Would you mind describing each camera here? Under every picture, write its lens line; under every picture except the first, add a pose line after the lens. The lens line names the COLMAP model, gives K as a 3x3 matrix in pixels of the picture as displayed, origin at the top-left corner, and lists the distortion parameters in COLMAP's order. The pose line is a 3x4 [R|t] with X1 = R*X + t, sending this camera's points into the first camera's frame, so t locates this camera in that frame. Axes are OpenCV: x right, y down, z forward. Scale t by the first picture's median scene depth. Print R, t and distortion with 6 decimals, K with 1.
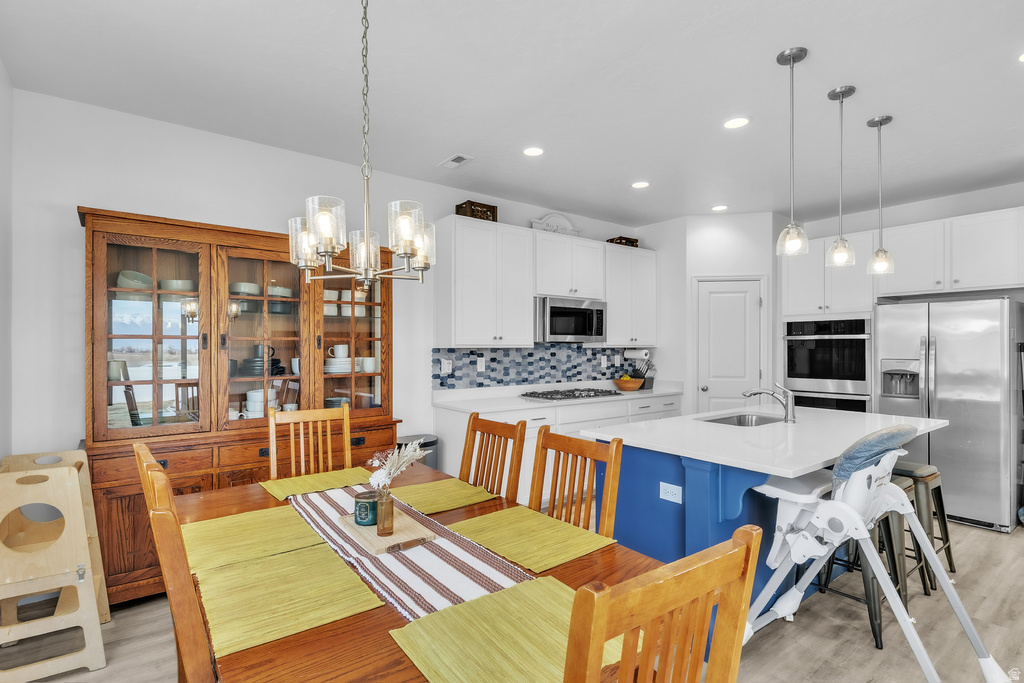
lens RADIAL K [[504.5, 0, 516.6], [0, 504.5, 347.4], [0, 0, 1]] dist [0.024512, -0.002665]
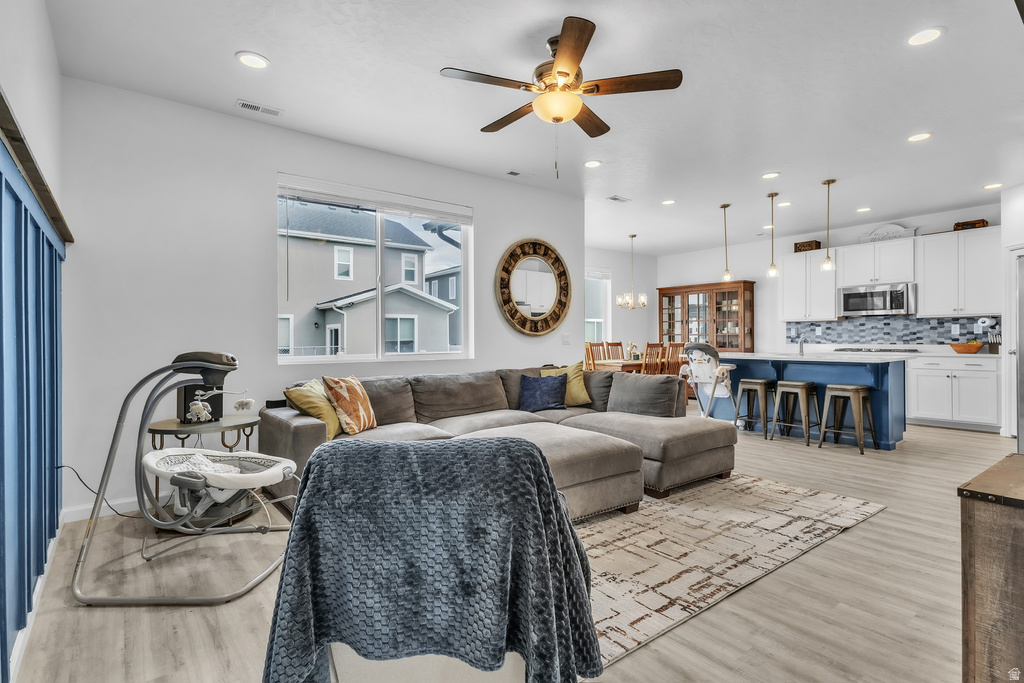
lens RADIAL K [[504.5, 0, 517.3], [0, 504.5, 338.1], [0, 0, 1]] dist [0.024512, -0.002665]
pose [[0.003706, -0.002603, -0.999990, 1.574754], [0.002200, 0.999994, -0.002595, 0.056967], [0.999991, -0.002190, 0.003711, -0.040025]]
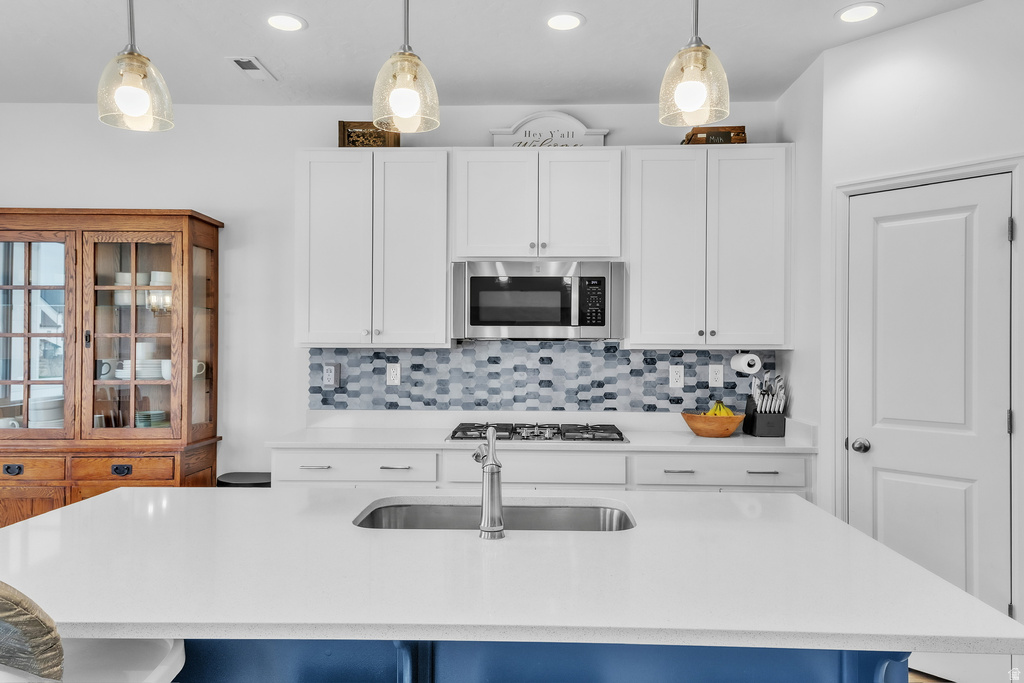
lens RADIAL K [[718.8, 0, 510.3], [0, 718.8, 344.1], [0, 0, 1]] dist [0.056089, -0.007801]
pose [[0.766108, -0.000809, -0.642711, 0.591966], [-0.005286, 0.999957, -0.007559, 0.001919], [0.642690, 0.009188, 0.766071, 0.372720]]
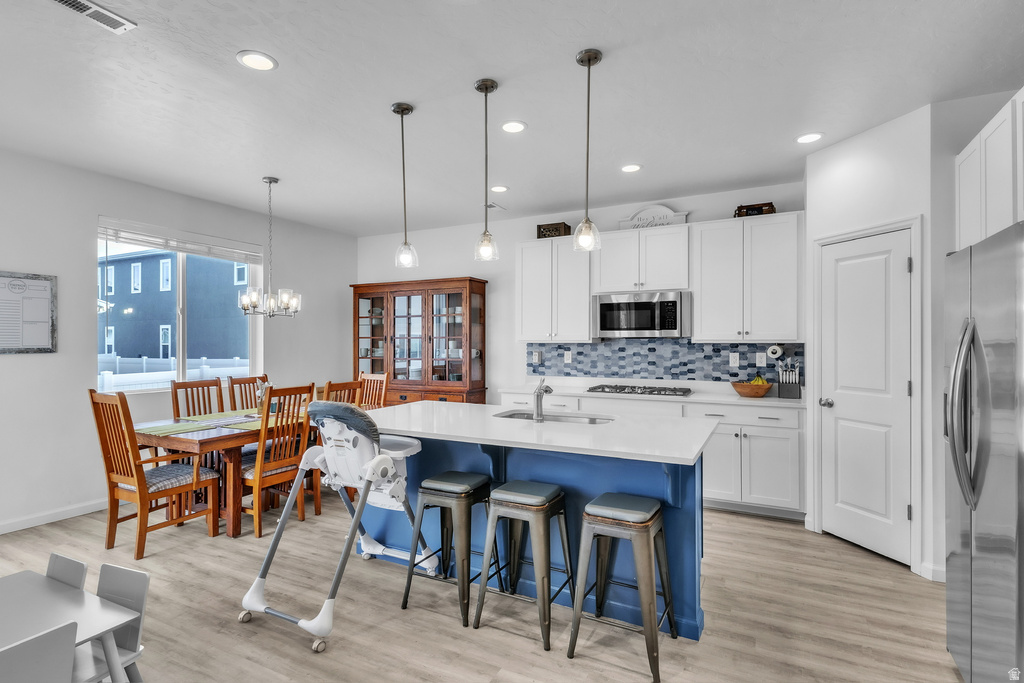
lens RADIAL K [[504.5, 0, 513.6], [0, 504.5, 340.3], [0, 0, 1]] dist [0.024512, -0.002665]
pose [[0.420805, -0.004925, -0.907138, 0.890737], [-0.001782, 0.999979, -0.006256, 0.002321], [0.907150, 0.004249, 0.420787, 0.365124]]
